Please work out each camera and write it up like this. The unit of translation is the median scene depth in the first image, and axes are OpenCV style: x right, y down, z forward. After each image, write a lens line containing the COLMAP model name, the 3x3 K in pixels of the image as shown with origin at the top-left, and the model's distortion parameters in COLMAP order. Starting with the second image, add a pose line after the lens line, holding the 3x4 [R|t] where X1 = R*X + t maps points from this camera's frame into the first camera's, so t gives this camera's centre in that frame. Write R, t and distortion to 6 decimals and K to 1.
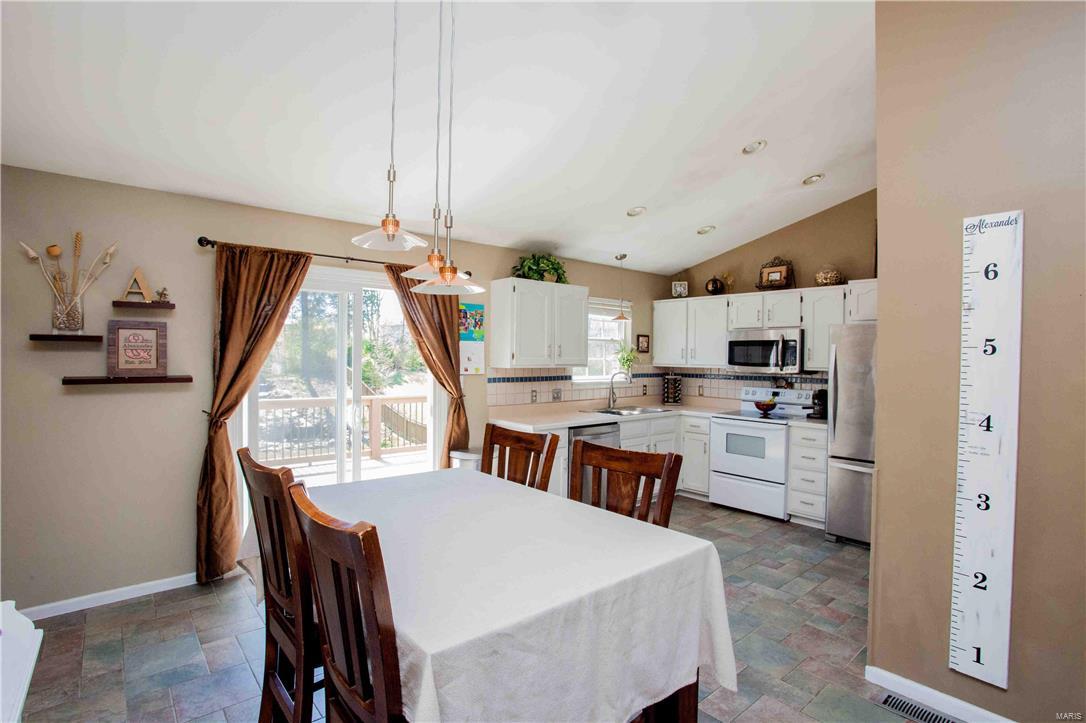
lens RADIAL K [[531.3, 0, 552.0], [0, 531.3, 357.4], [0, 0, 1]] dist [-0.022068, 0.001020]
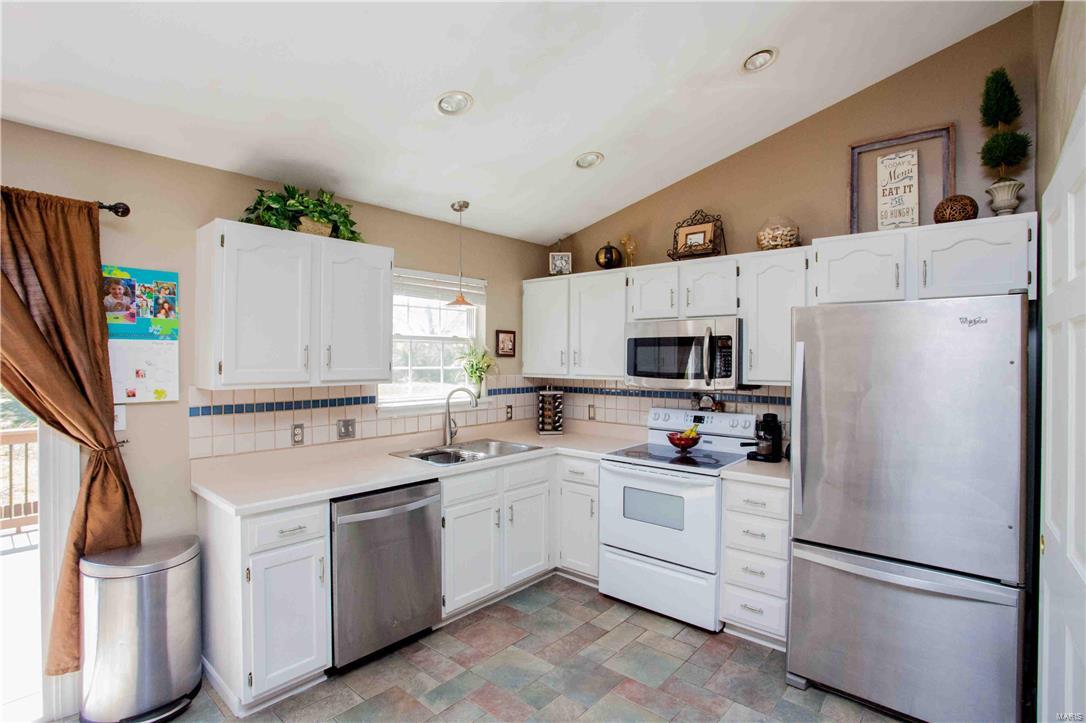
lens RADIAL K [[531.3, 0, 535.6], [0, 531.3, 361.3], [0, 0, 1]] dist [-0.022068, 0.001020]
pose [[0.993429, -0.009387, 0.114063, 0.158881], [0.009059, 0.999953, 0.003386, -0.006748], [-0.114089, -0.002330, 0.993468, 0.397796]]
